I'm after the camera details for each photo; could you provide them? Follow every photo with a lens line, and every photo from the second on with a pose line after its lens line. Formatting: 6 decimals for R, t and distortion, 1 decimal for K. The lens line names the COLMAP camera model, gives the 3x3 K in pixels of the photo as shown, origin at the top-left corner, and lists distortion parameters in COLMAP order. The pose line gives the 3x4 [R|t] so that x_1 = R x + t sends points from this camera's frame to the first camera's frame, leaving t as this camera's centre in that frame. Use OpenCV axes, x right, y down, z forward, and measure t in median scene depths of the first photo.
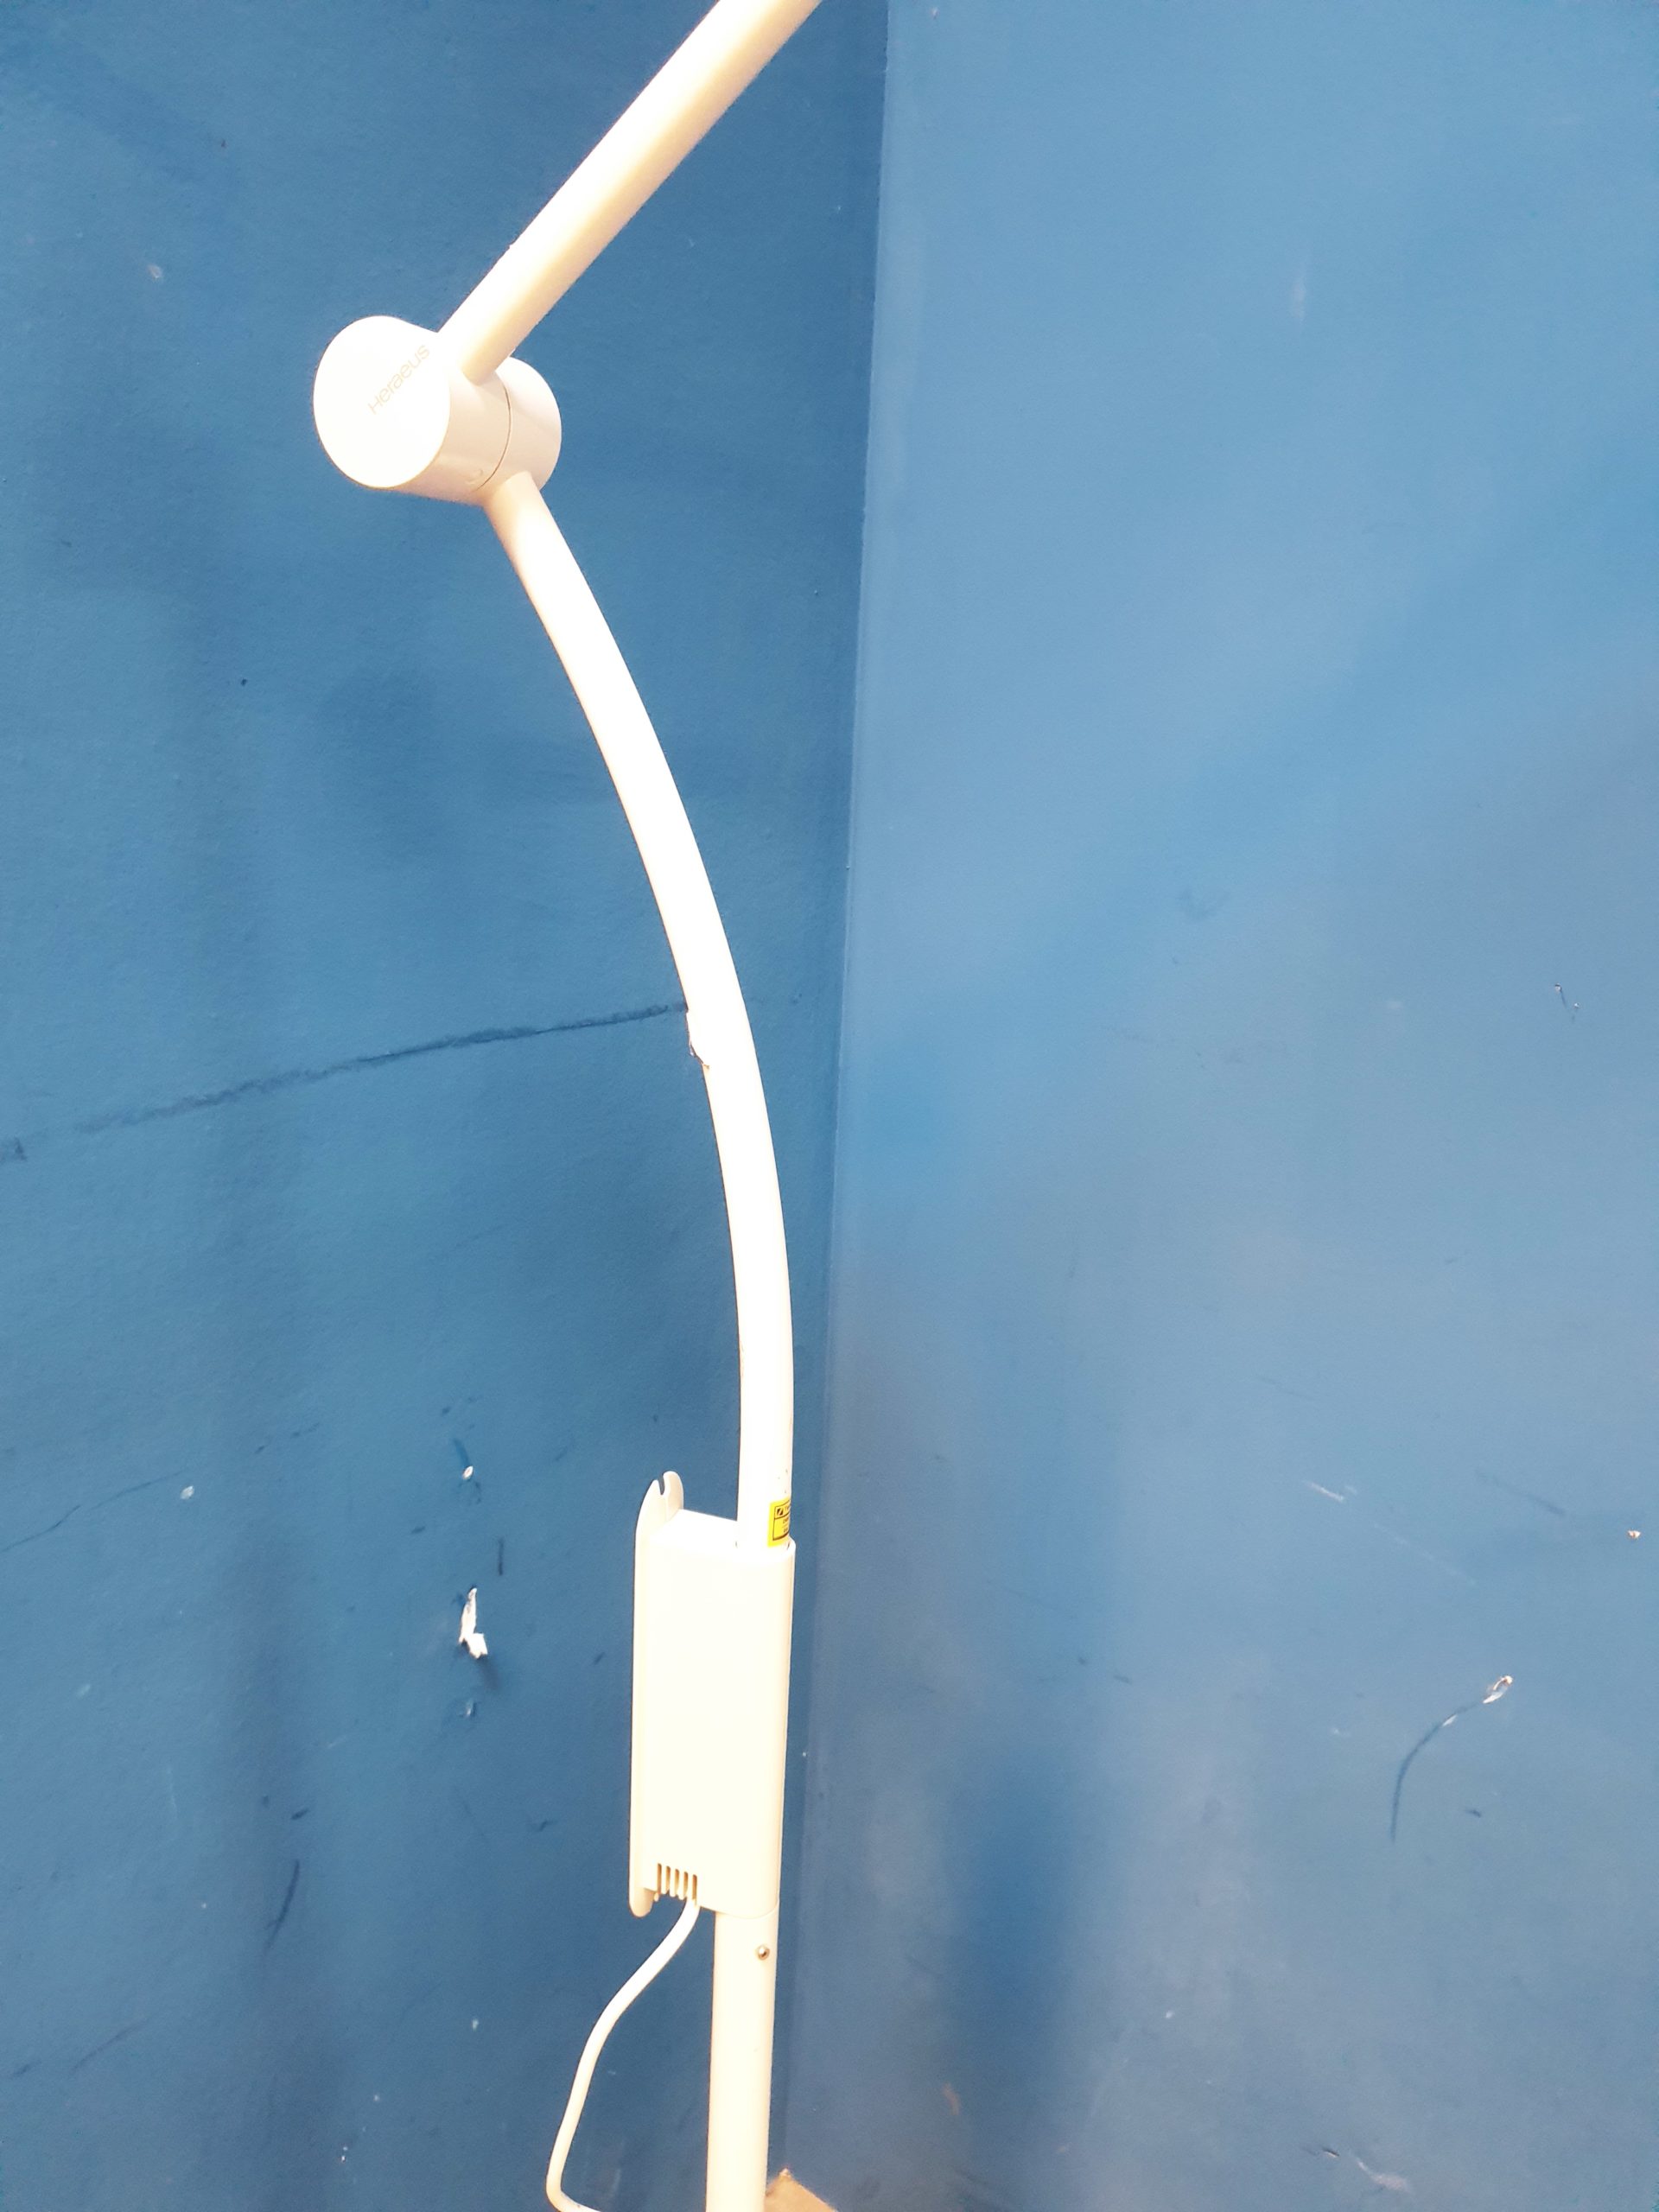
lens RADIAL K [[1734.1, 0, 843.2], [0, 1734.1, 1146.4], [0, 0, 1]] dist [0.006536, 0.036905]
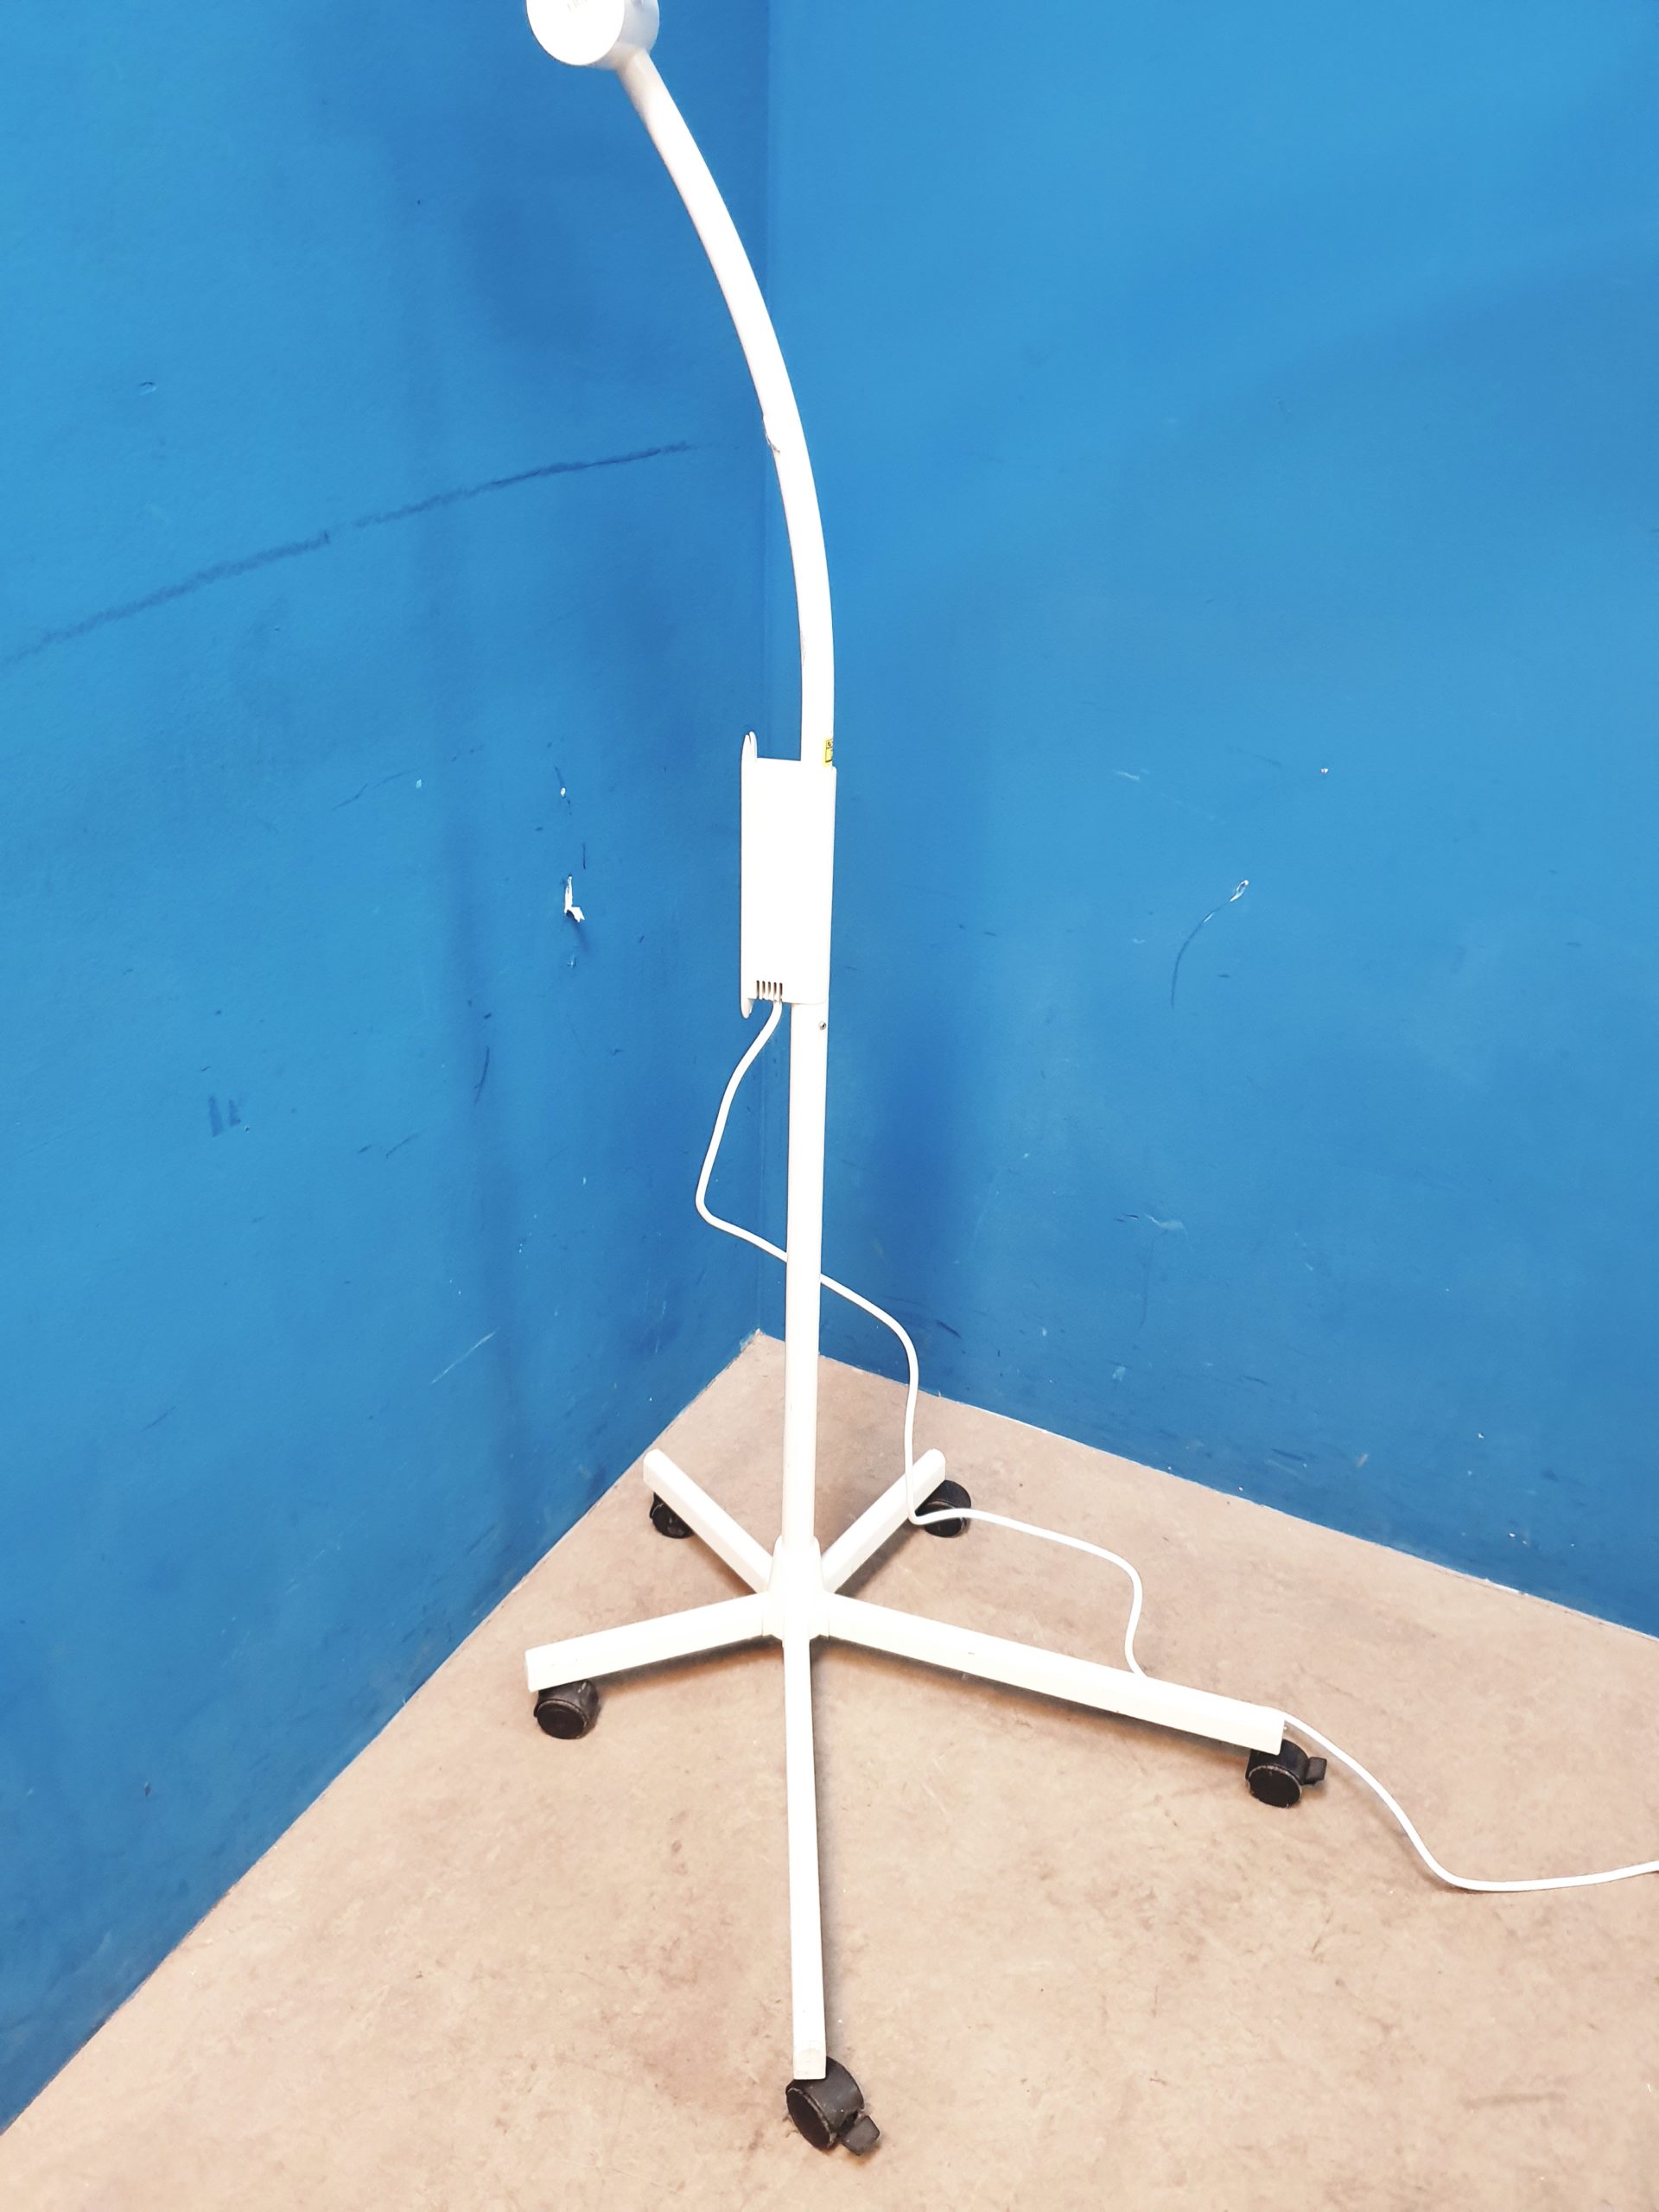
lens RADIAL K [[1734.1, 0, 829.7], [0, 1734.1, 1114.5], [0, 0, 1]] dist [0.006536, 0.036905]
pose [[0.987391, -0.091808, 0.128955, -0.230949], [0.059699, 0.970452, 0.233792, 0.137188], [-0.146609, -0.223146, 0.963697, -0.551986]]
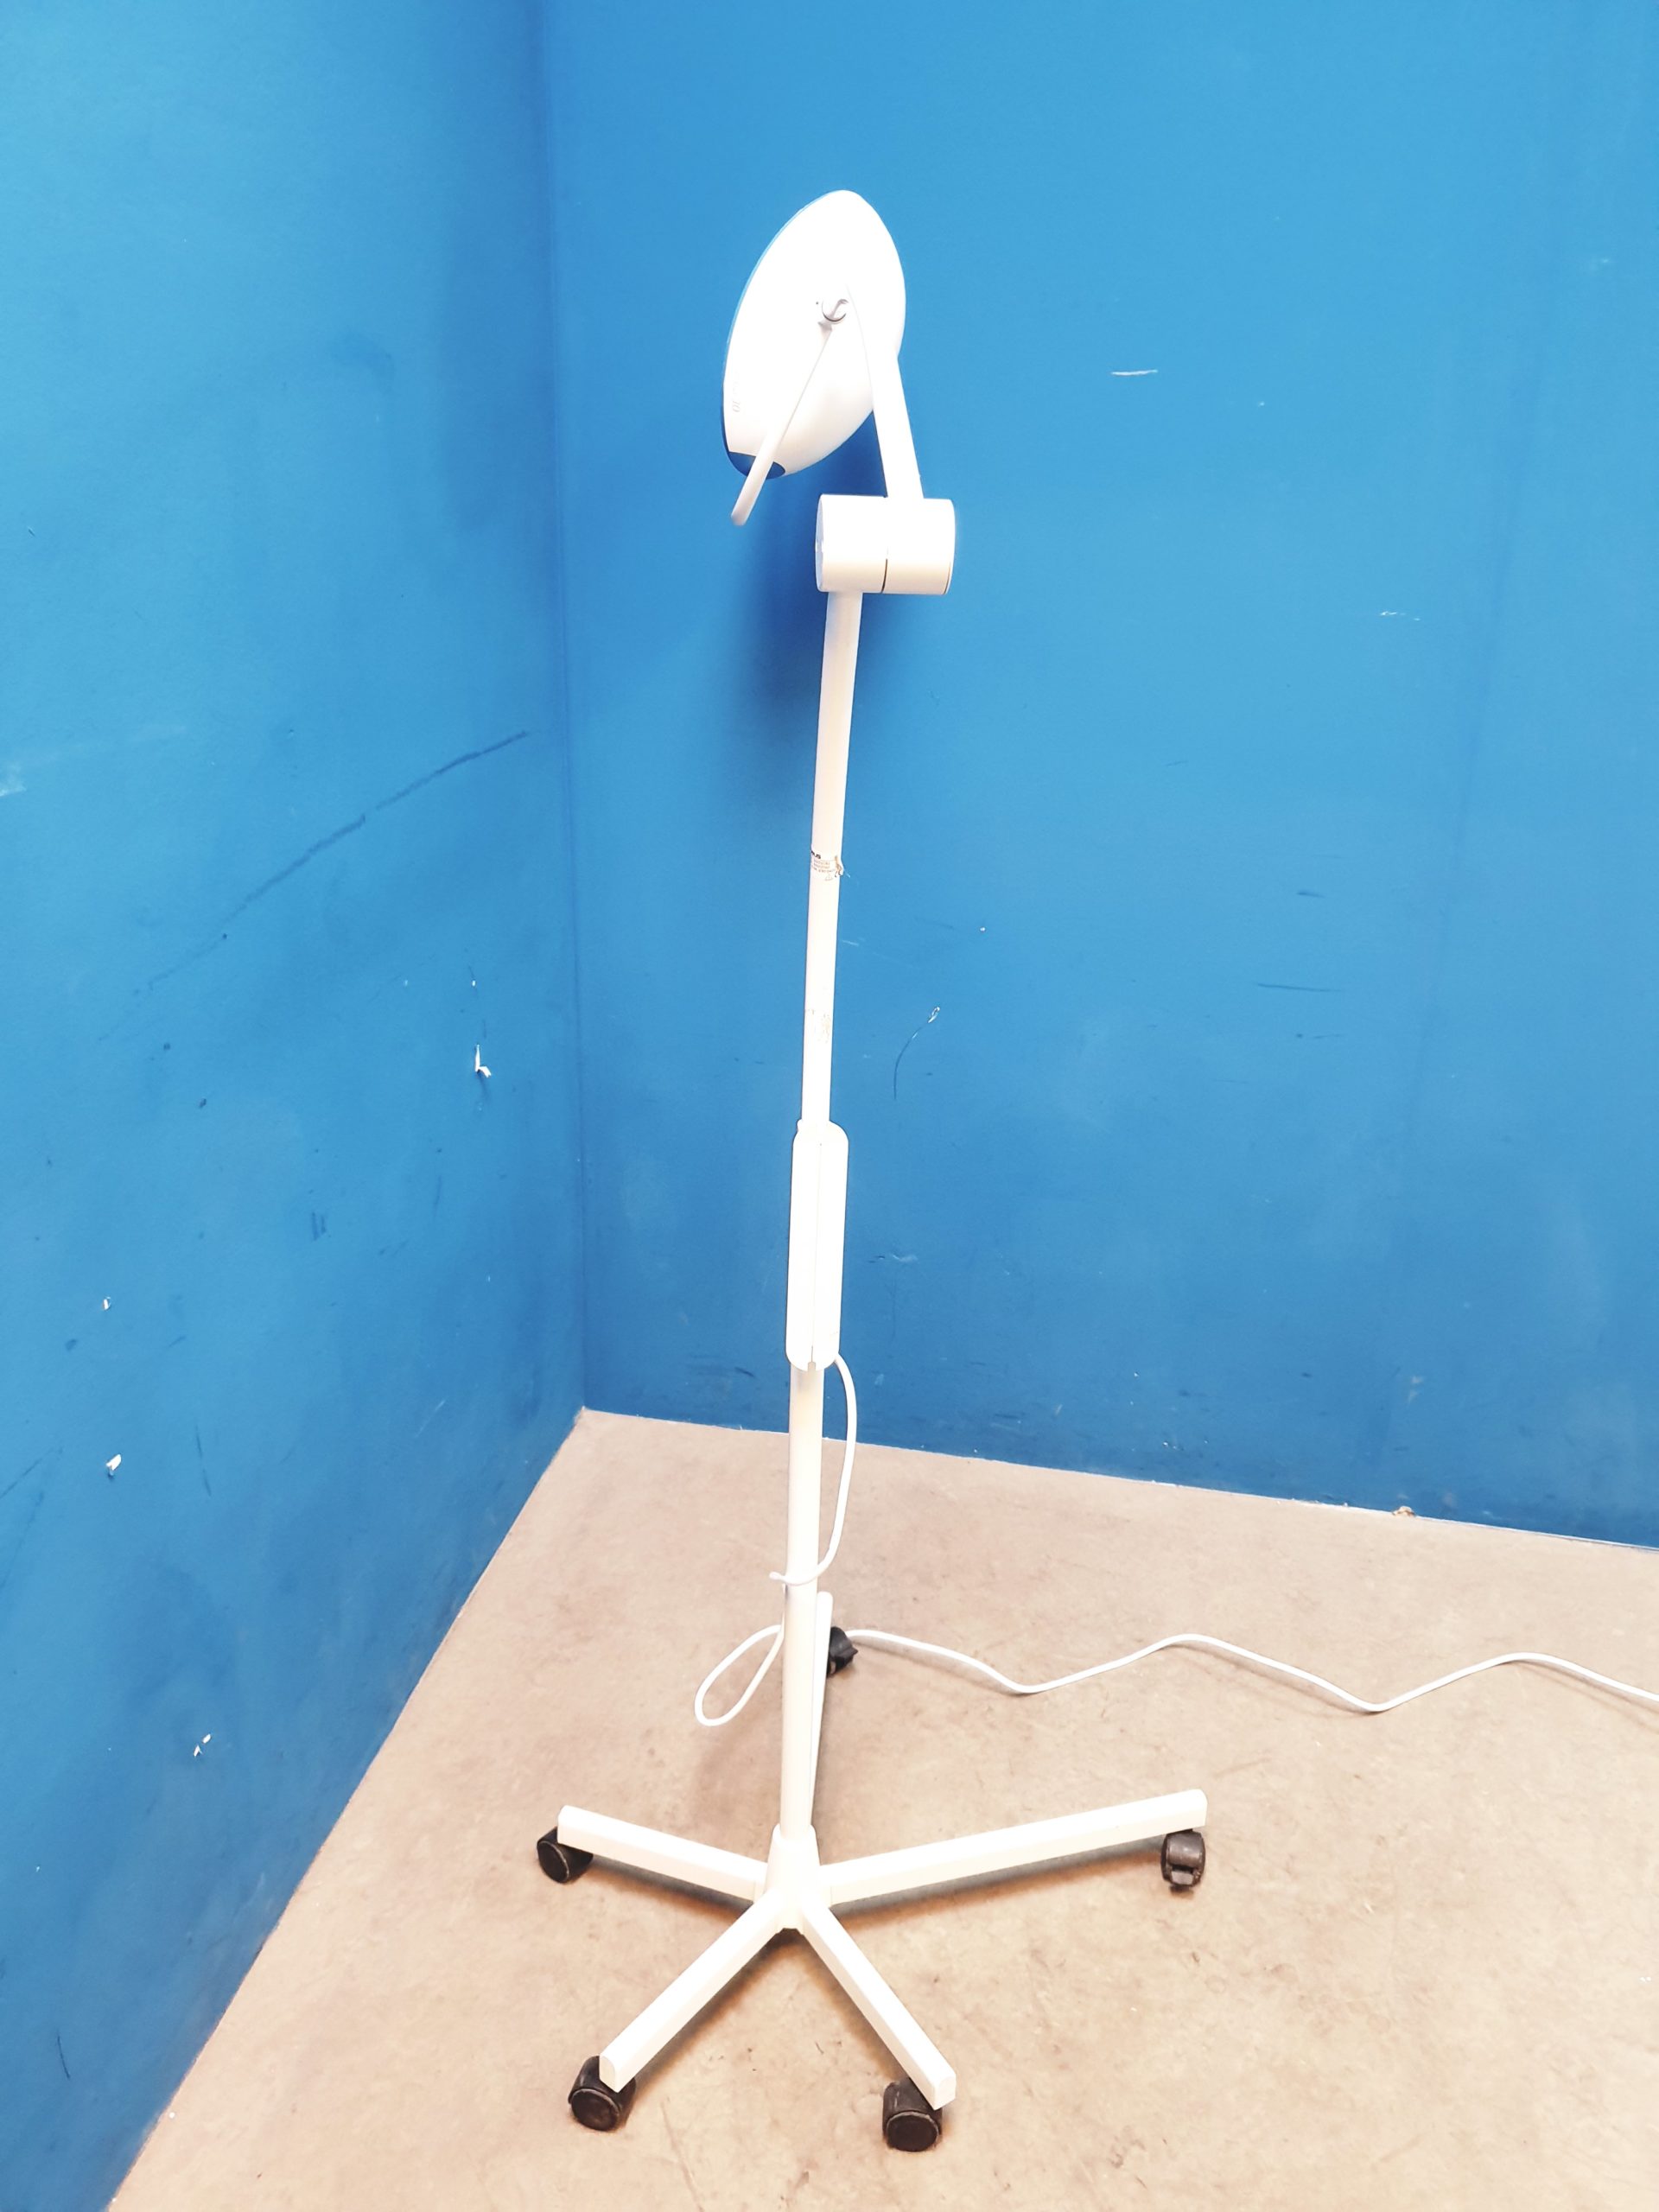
lens RADIAL K [[1734.1, 0, 857.7], [0, 1734.1, 1127.8], [0, 0, 1]] dist [0.006536, 0.036905]
pose [[0.891156, -0.183964, 0.414726, -0.752980], [0.126571, 0.978620, 0.162121, 0.091601], [-0.435684, -0.091982, 0.895388, -1.099699]]
